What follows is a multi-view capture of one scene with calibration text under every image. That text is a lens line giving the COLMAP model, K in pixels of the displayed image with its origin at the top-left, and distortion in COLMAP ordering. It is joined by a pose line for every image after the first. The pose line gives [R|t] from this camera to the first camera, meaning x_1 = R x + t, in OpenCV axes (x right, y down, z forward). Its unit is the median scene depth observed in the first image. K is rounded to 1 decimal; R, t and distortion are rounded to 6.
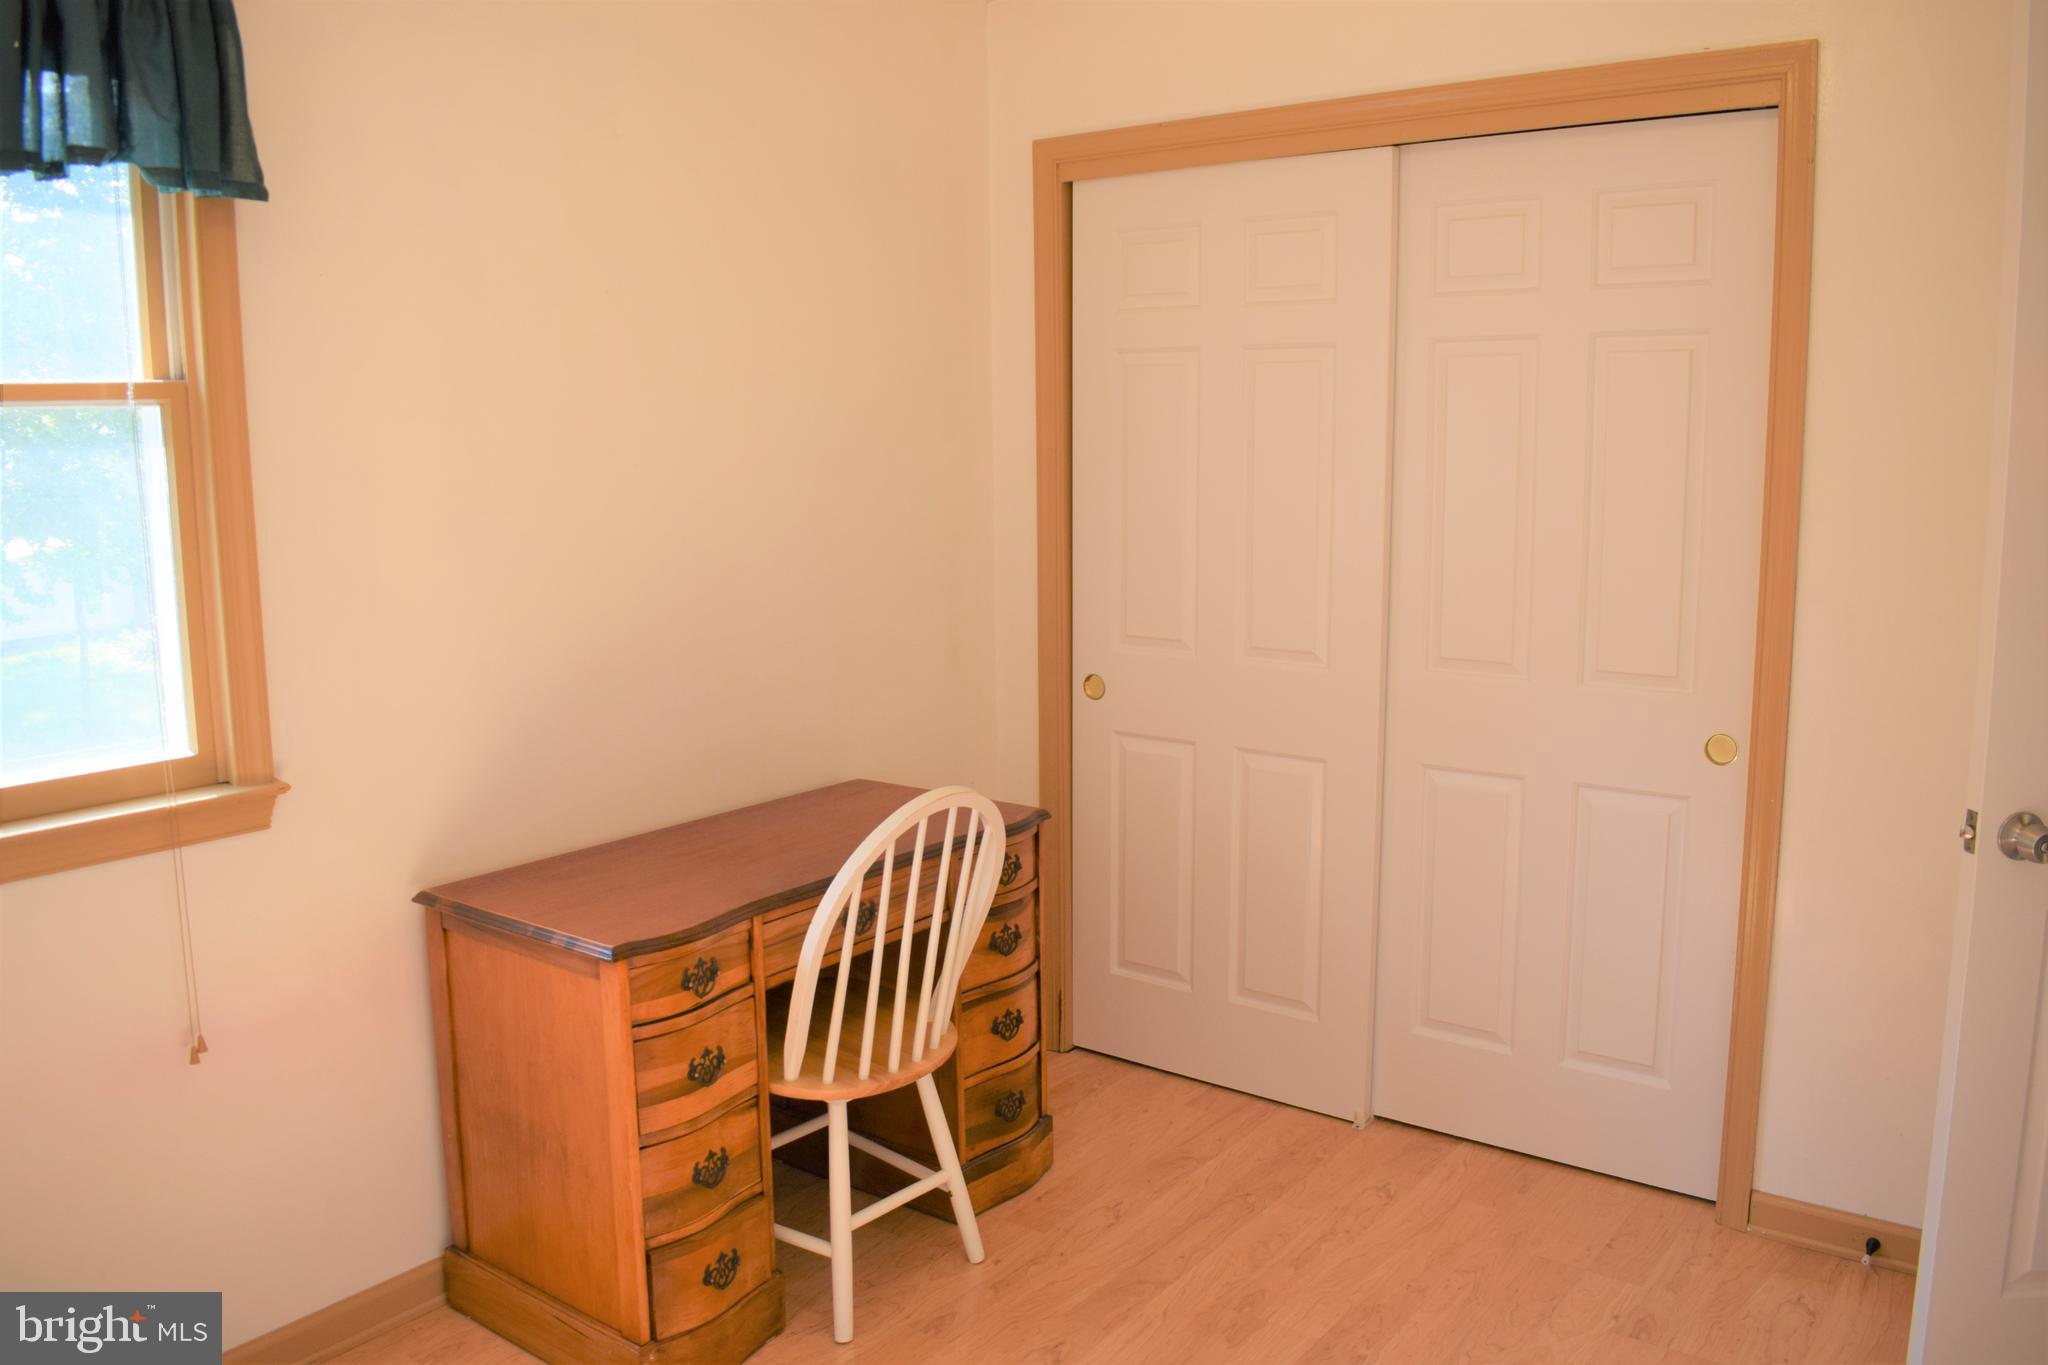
lens RADIAL K [[1618.4, 0, 1063.2], [0, 1618.4, 684.4], [0, 0, 1]] dist [-0.100716, -0.002527]
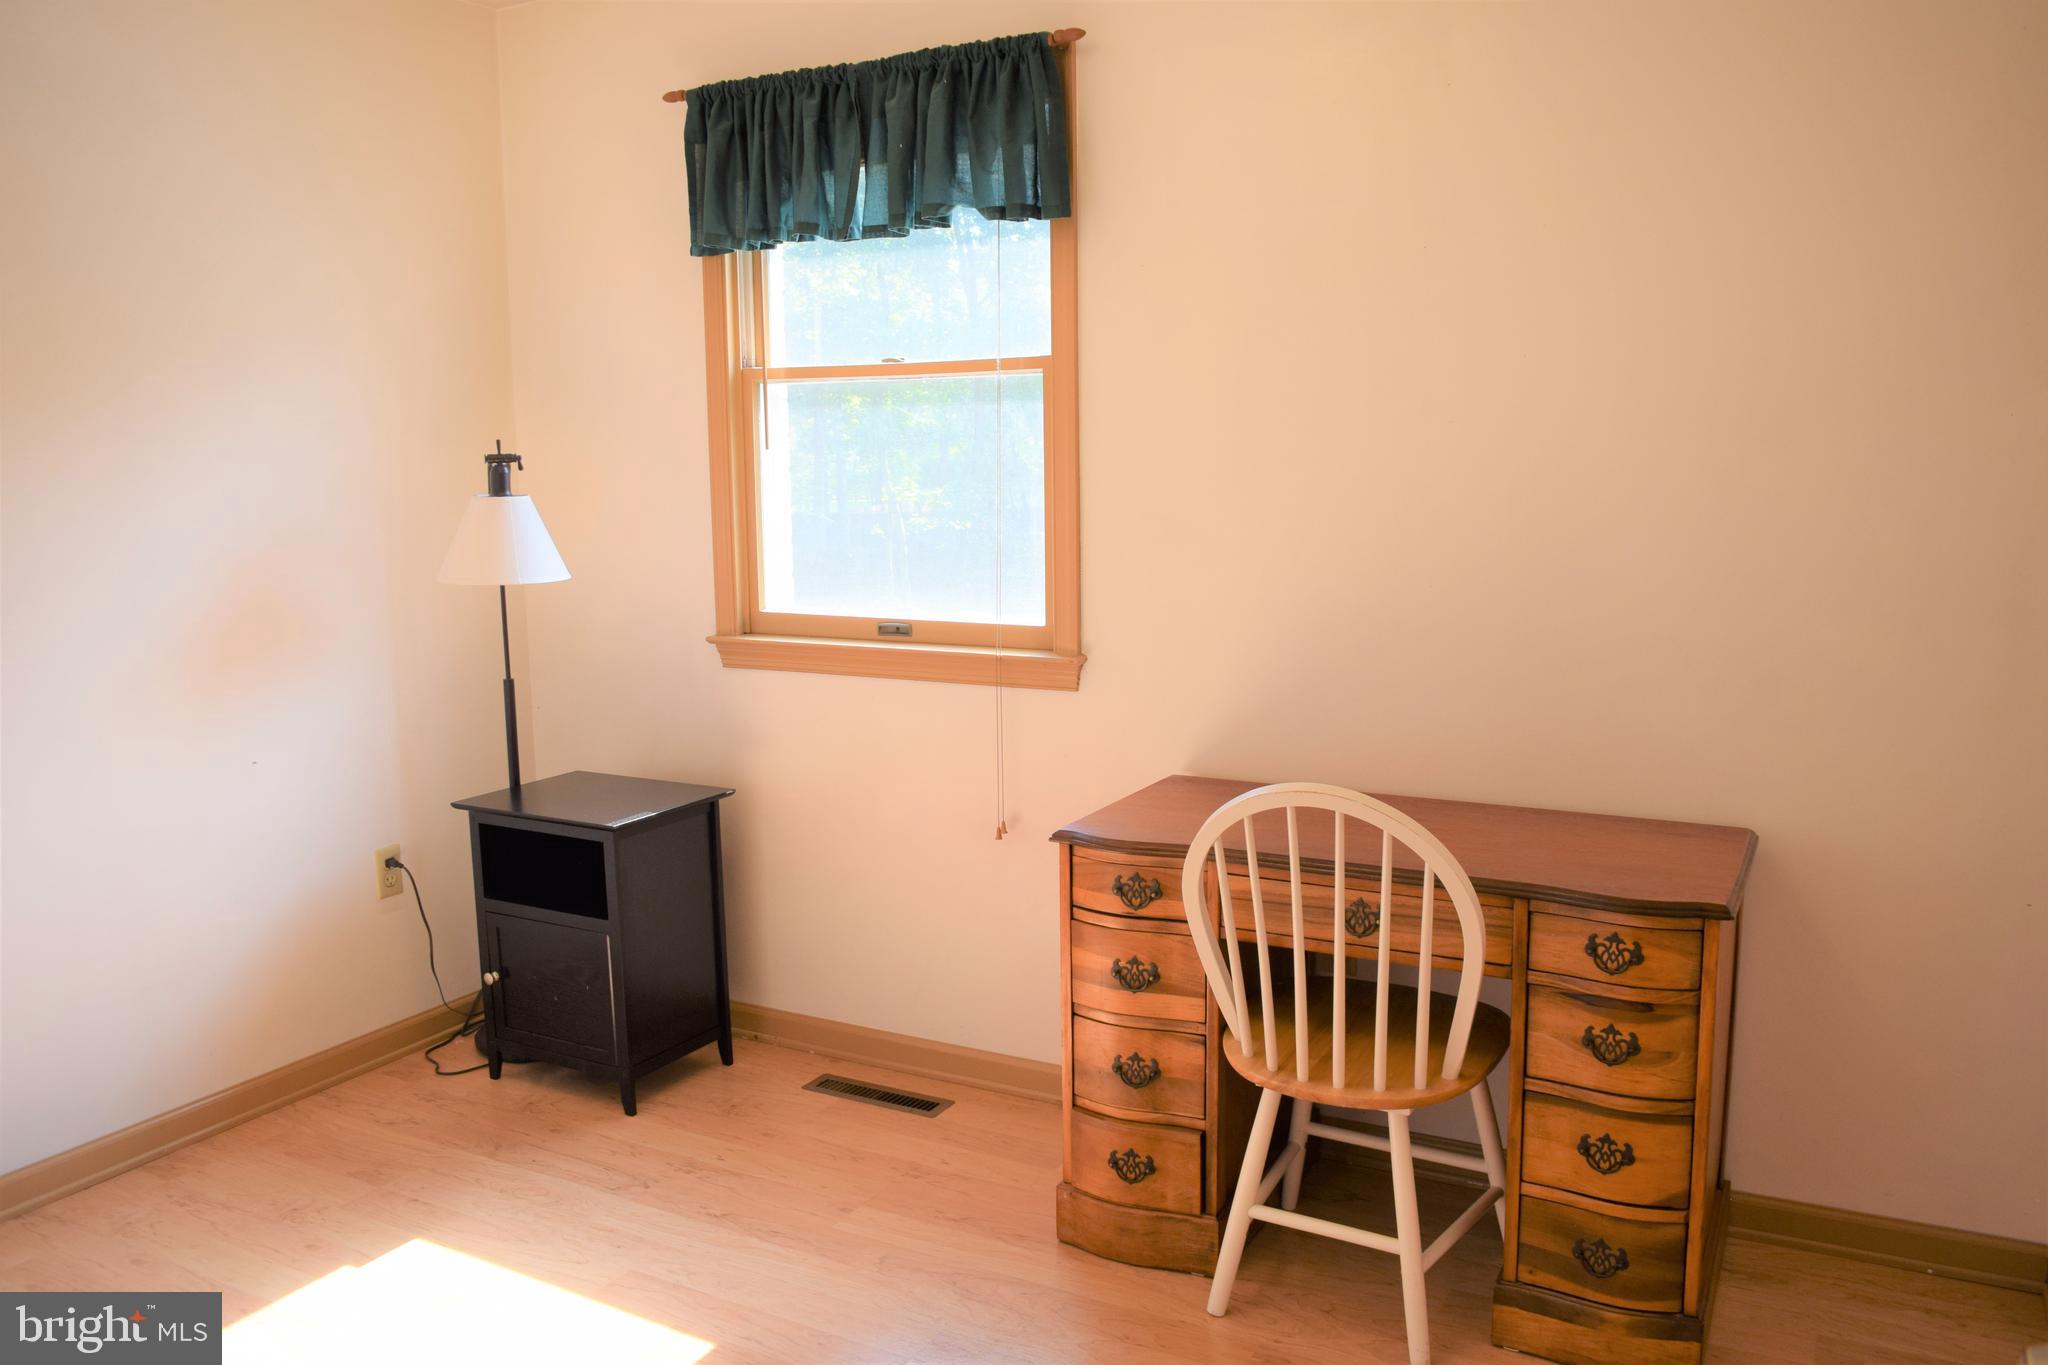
lens RADIAL K [[1615.7, 0, 1079.8], [0, 1615.7, 684.7], [0, 0, 1]] dist [-0.090916, 0.017132]
pose [[0.132358, 0.151913, -0.979492, 0.826921], [-0.140339, 0.981103, 0.133199, -0.096323], [0.981217, 0.119830, 0.151176, 0.787204]]
